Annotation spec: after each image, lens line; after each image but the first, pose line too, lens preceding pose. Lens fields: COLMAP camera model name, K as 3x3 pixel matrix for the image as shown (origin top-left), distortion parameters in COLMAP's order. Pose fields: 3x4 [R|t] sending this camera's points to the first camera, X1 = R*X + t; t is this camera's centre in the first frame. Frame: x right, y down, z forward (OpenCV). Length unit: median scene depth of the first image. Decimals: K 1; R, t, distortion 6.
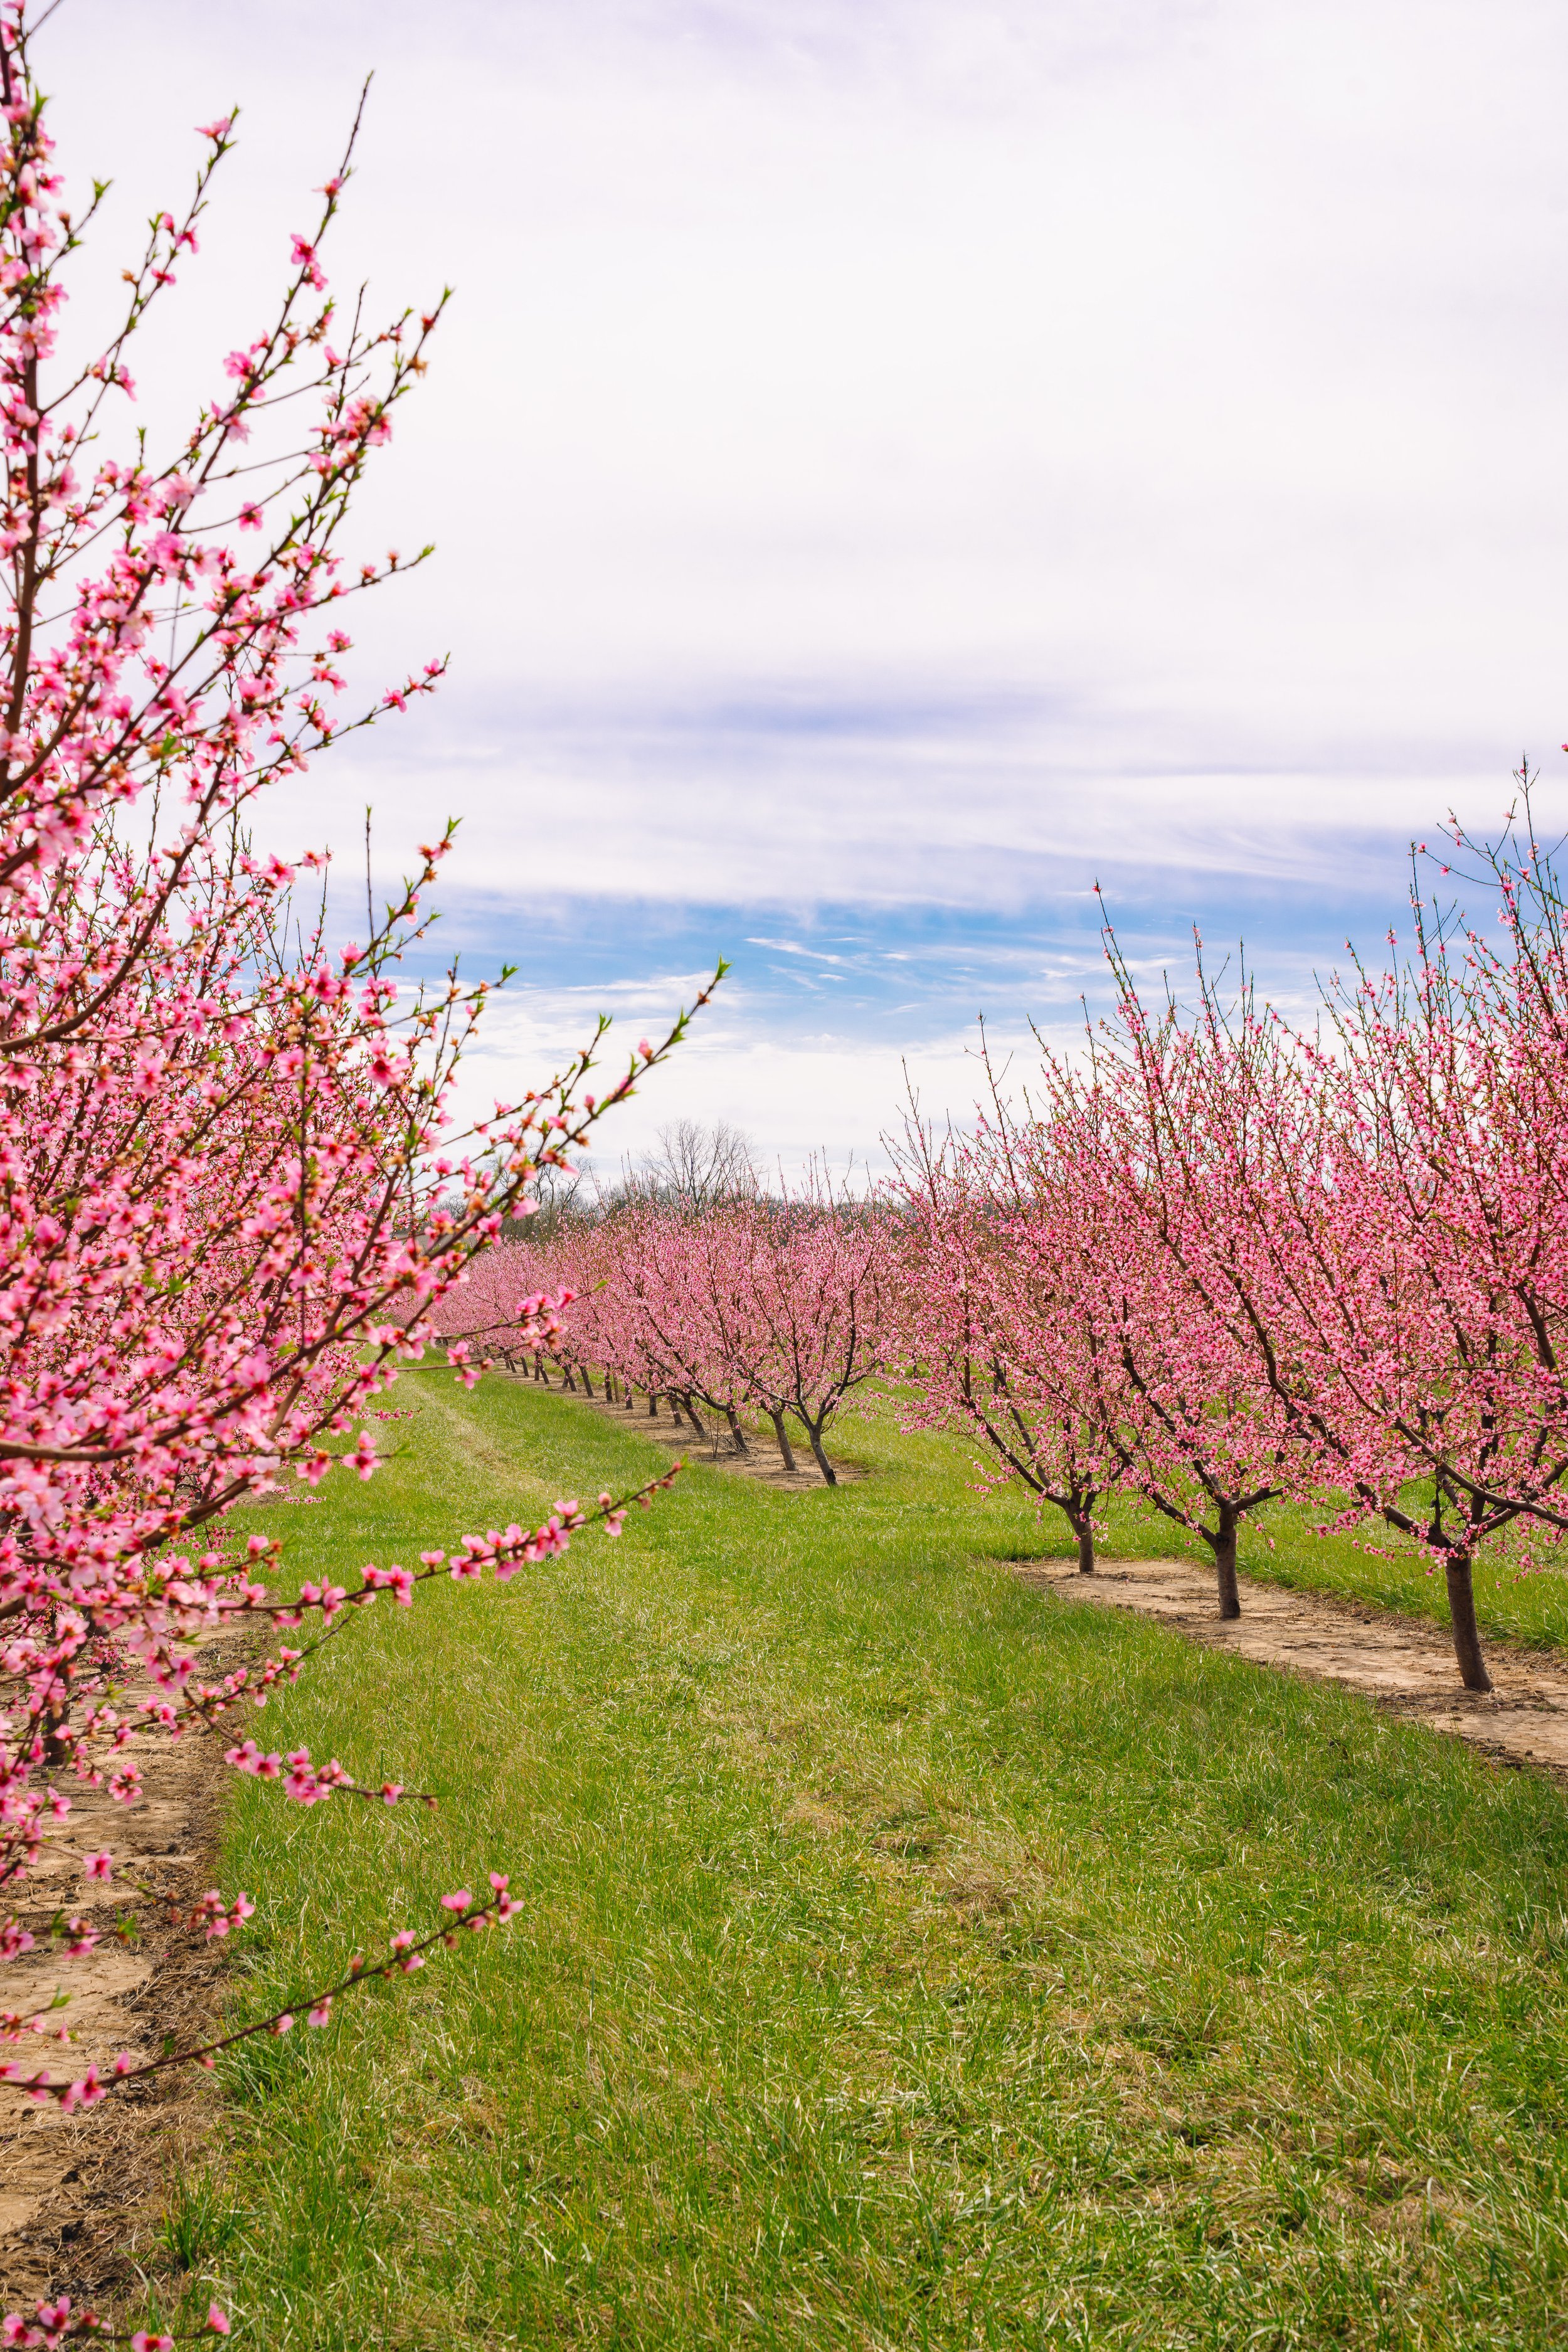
lens RADIAL K [[3028.7, 0, 784.5], [0, 3028.7, 1133.1], [0, 0, 1]] dist [0.086999, -0.014423]
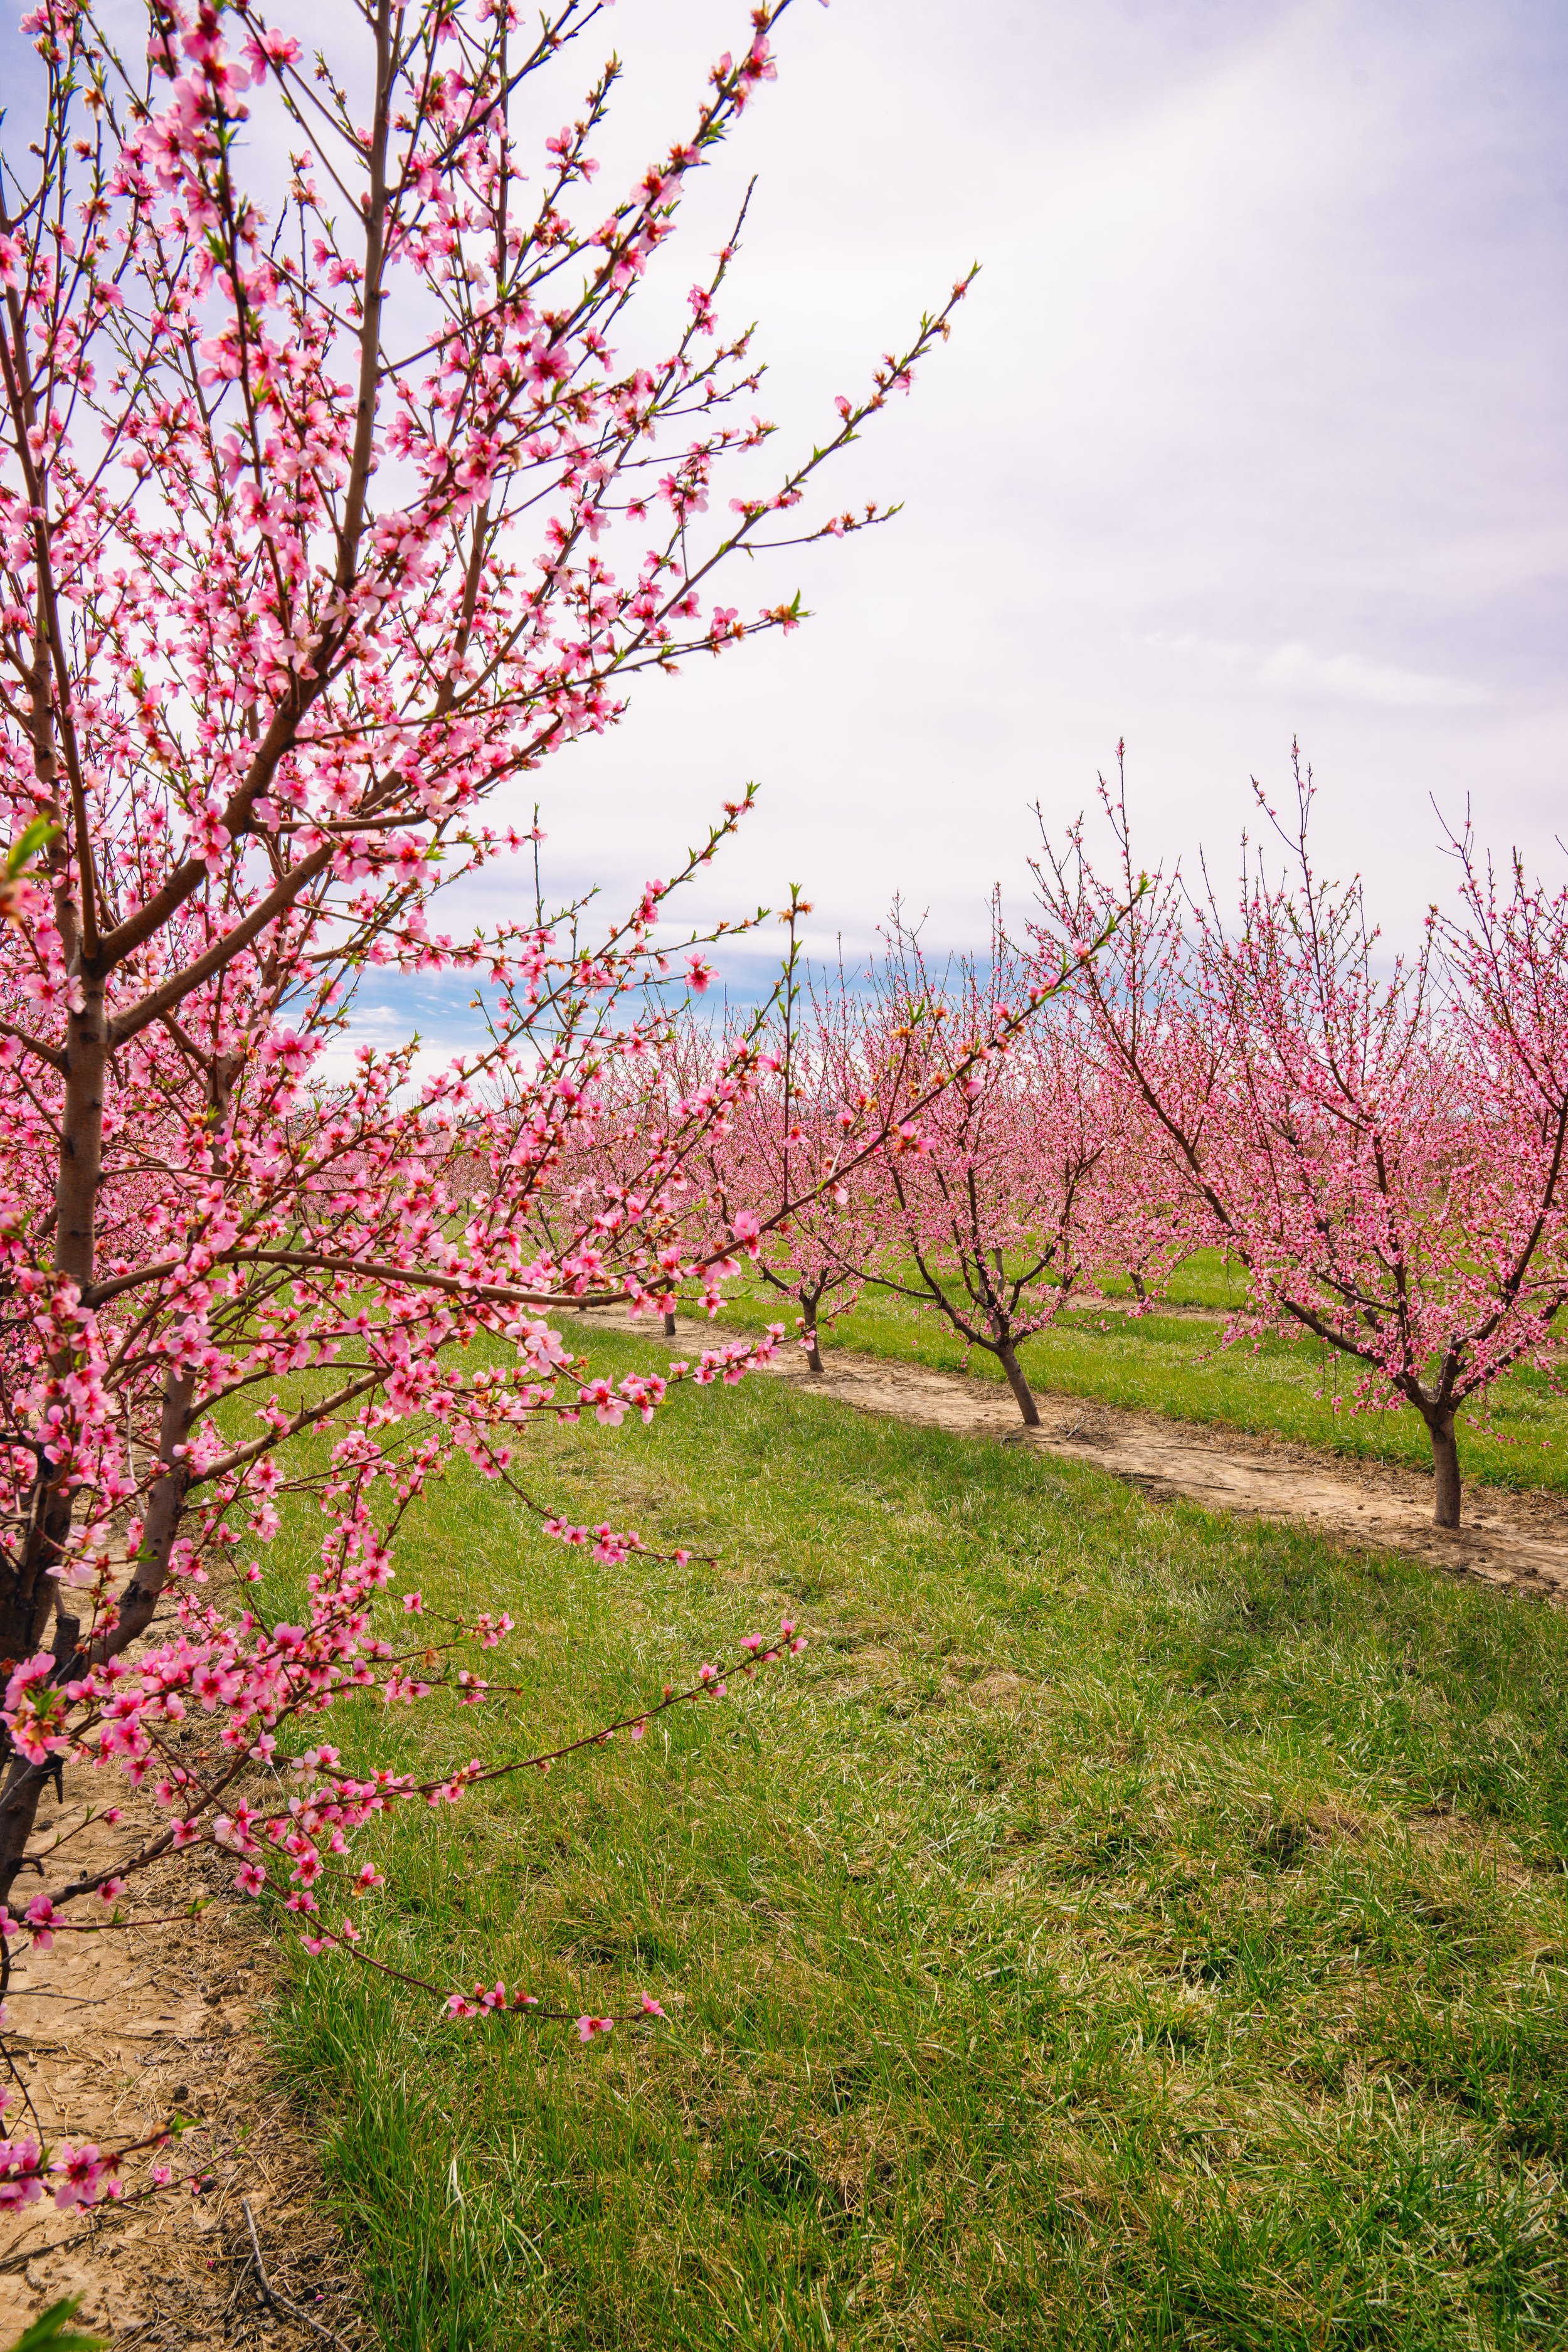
lens RADIAL K [[1468.1, 0, 784.0], [0, 1468.1, 1176.0], [0, 0, 1]] dist [-0.127252, 0.058541]
pose [[0.966031, 0.025014, 0.257214, -0.252193], [-0.039229, 0.997964, 0.050286, 0.027296], [-0.255432, -0.058668, 0.965045, 0.420352]]
